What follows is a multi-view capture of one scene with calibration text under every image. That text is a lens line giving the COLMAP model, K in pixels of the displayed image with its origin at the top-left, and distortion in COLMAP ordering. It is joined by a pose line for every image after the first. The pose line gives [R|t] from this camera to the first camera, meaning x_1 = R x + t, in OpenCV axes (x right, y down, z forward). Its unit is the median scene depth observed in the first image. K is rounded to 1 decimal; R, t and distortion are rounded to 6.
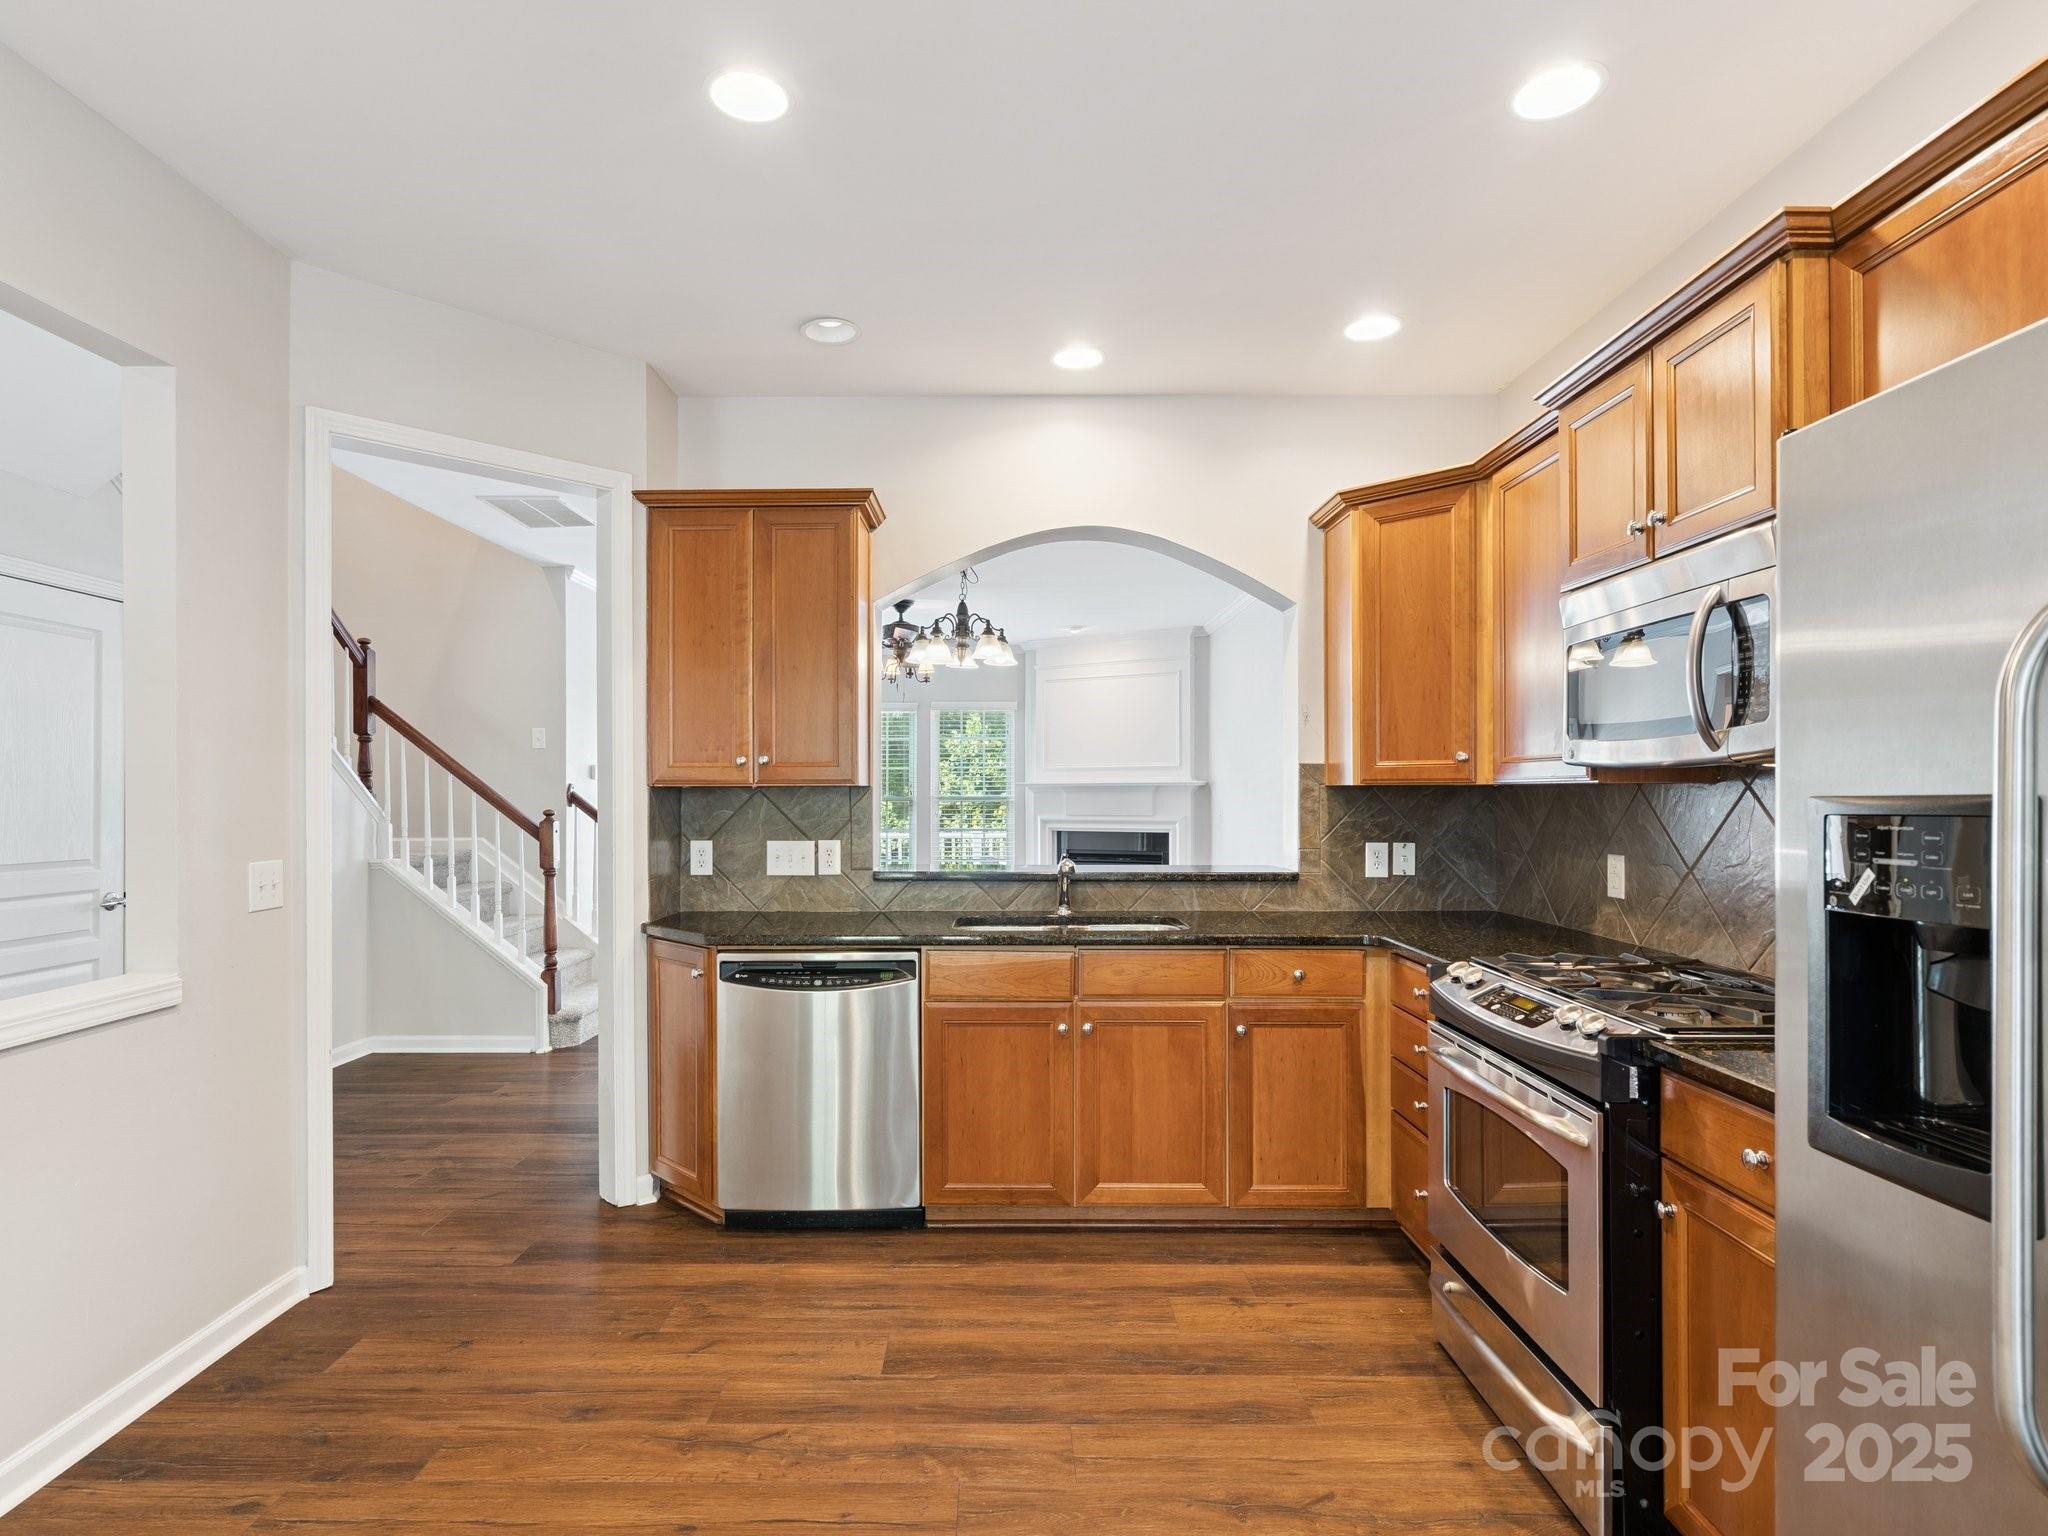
lens RADIAL K [[1069.8, 0, 991.1], [0, 1069.8, 792.1], [0, 0, 1]] dist [-0.003597, 0.001110]
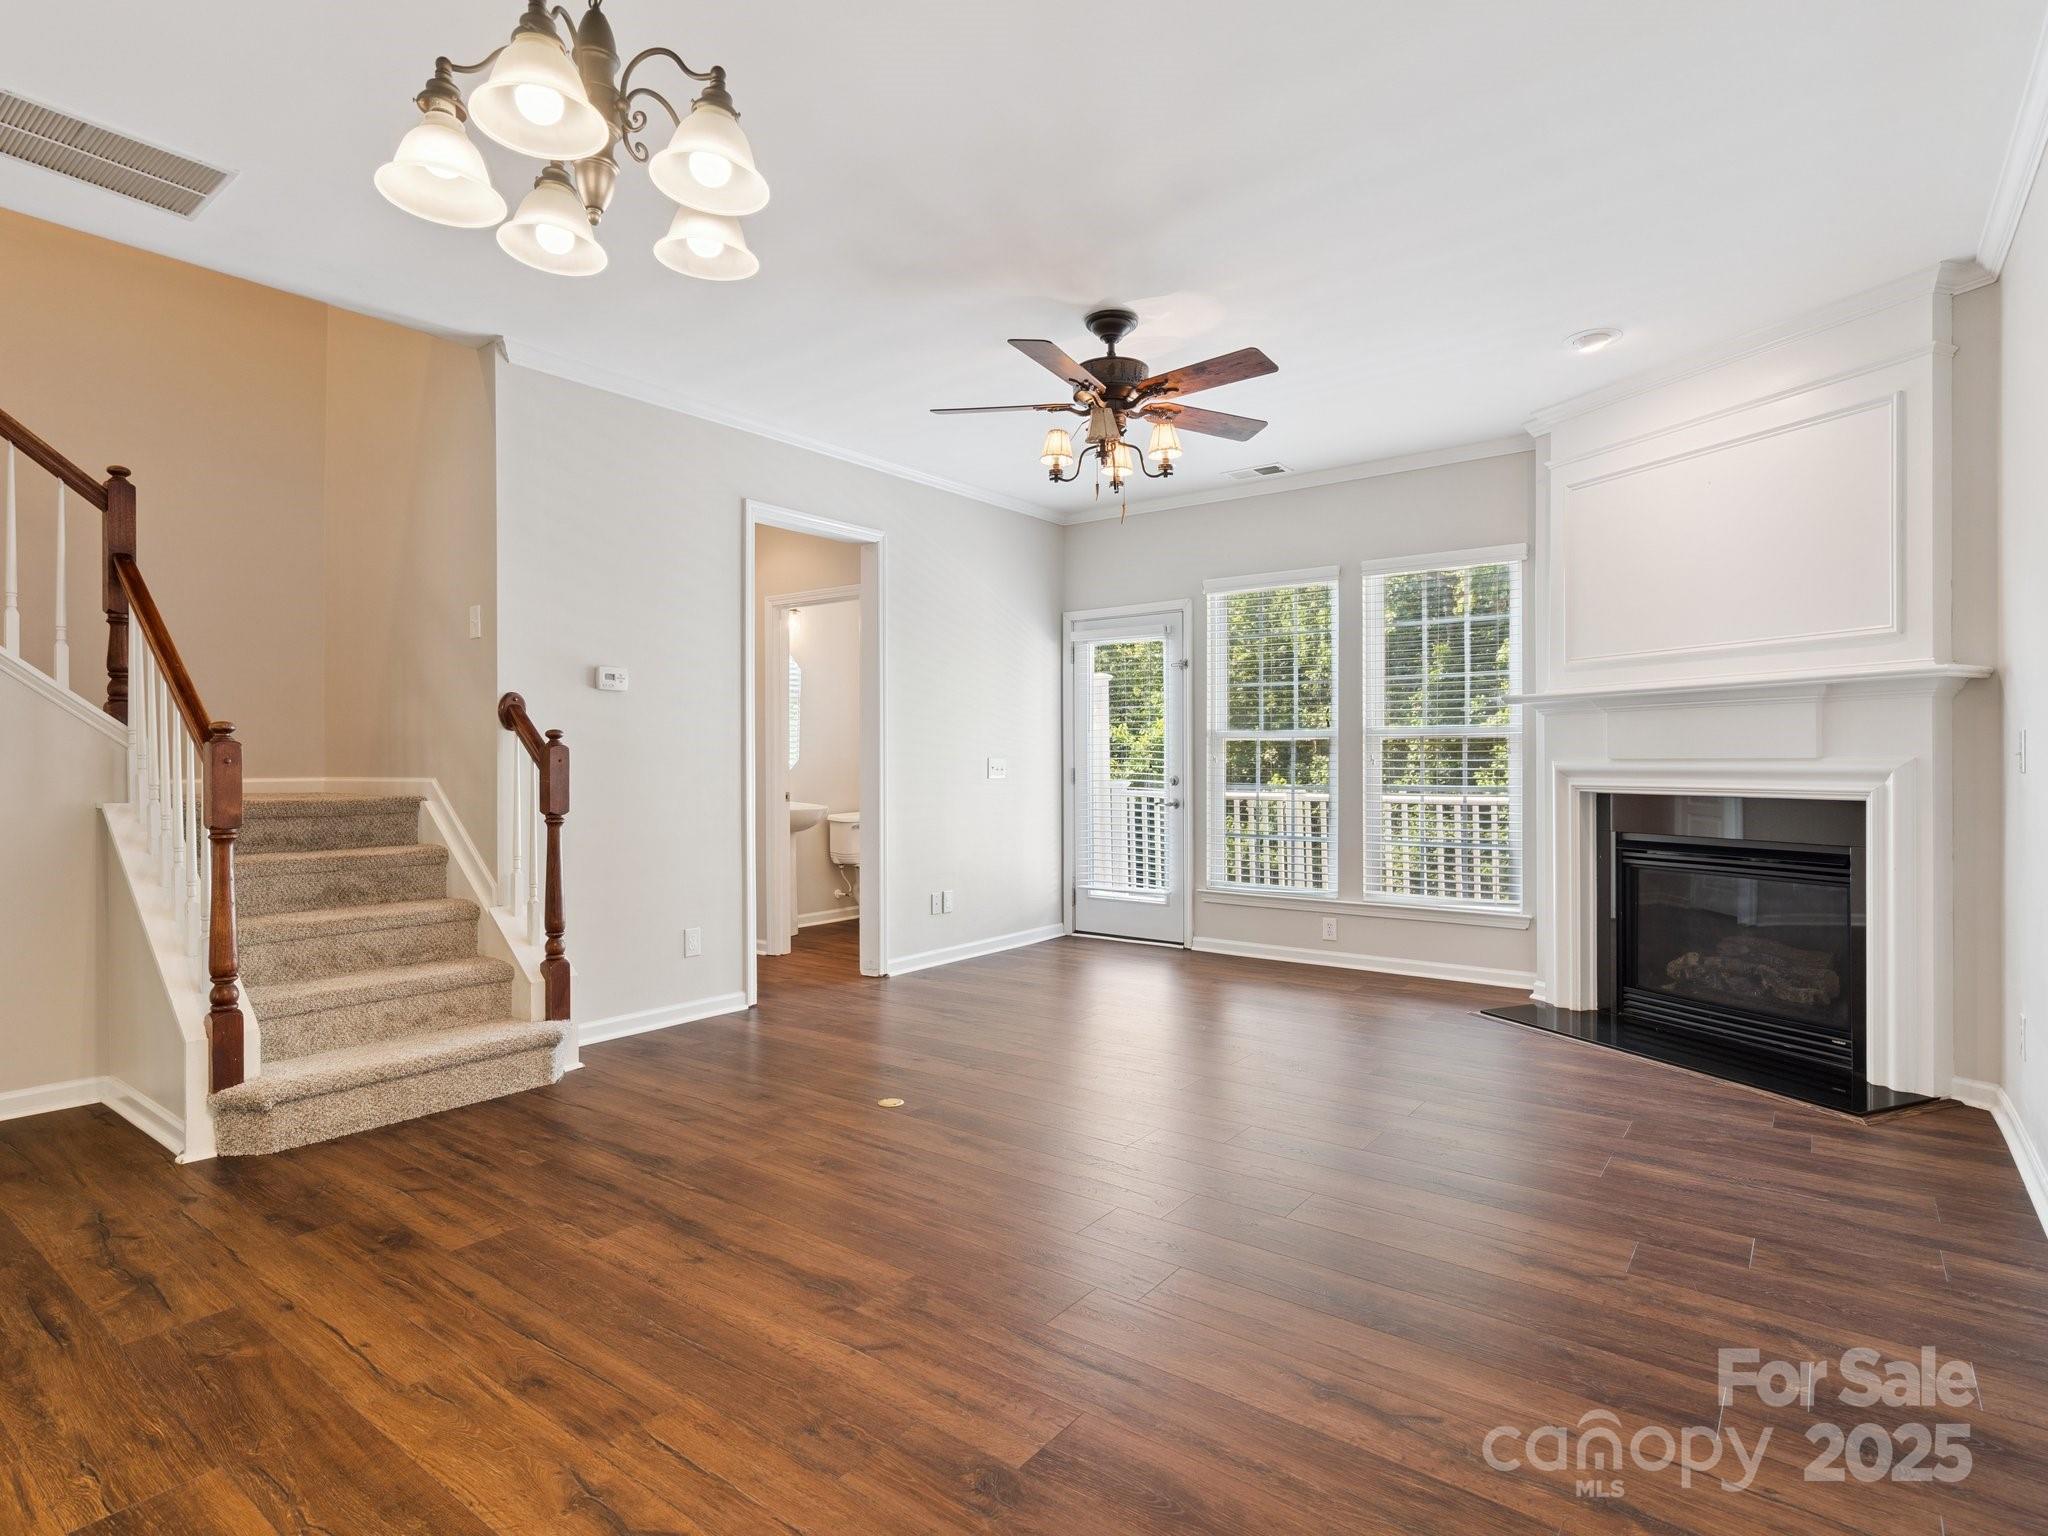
lens RADIAL K [[1069.8, 0, 1014.5], [0, 1069.8, 761.0], [0, 0, 1]] dist [-0.003597, 0.001110]
pose [[0.801363, 0.002468, -0.598173, 0.367510], [-0.000328, 0.999993, 0.003687, 0.052715], [0.598178, -0.002759, 0.801358, 1.194264]]
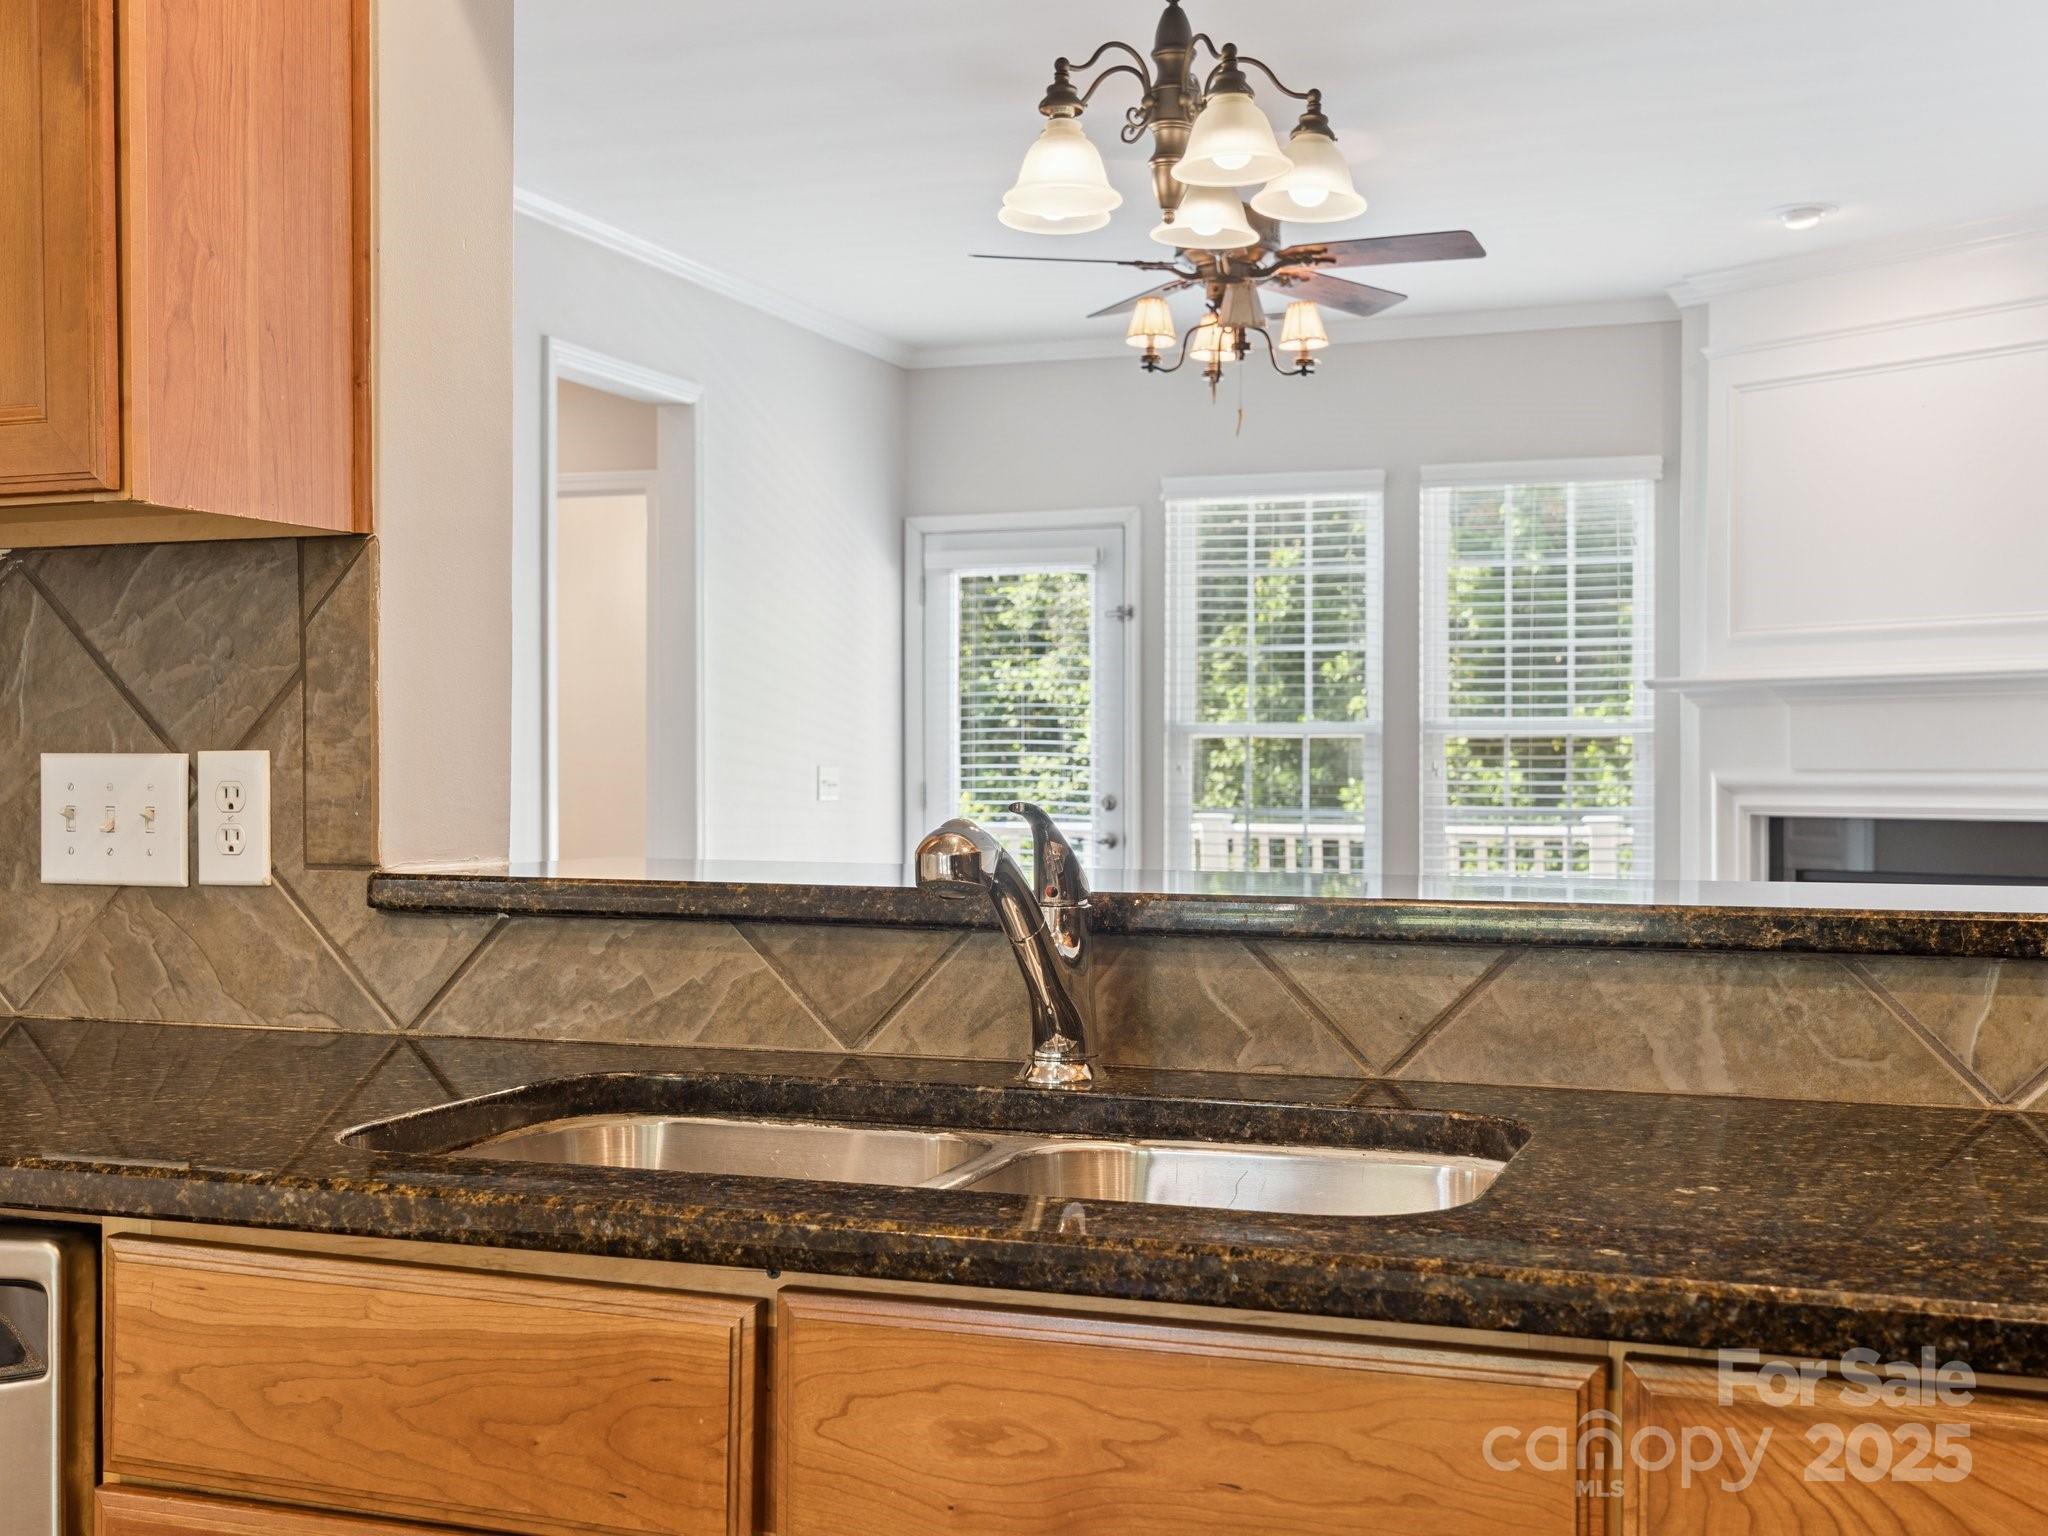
lens RADIAL K [[2330.8, 0, 1018.5], [0, 2330.8, 774.4], [0, 0, 1]] dist [0.021341, 0.000000]
pose [[0.944497, 0.004218, -0.328492, 0.212213], [-0.002042, 0.999974, 0.006971, 0.046522], [0.328513, -0.005913, 0.944481, 0.531939]]
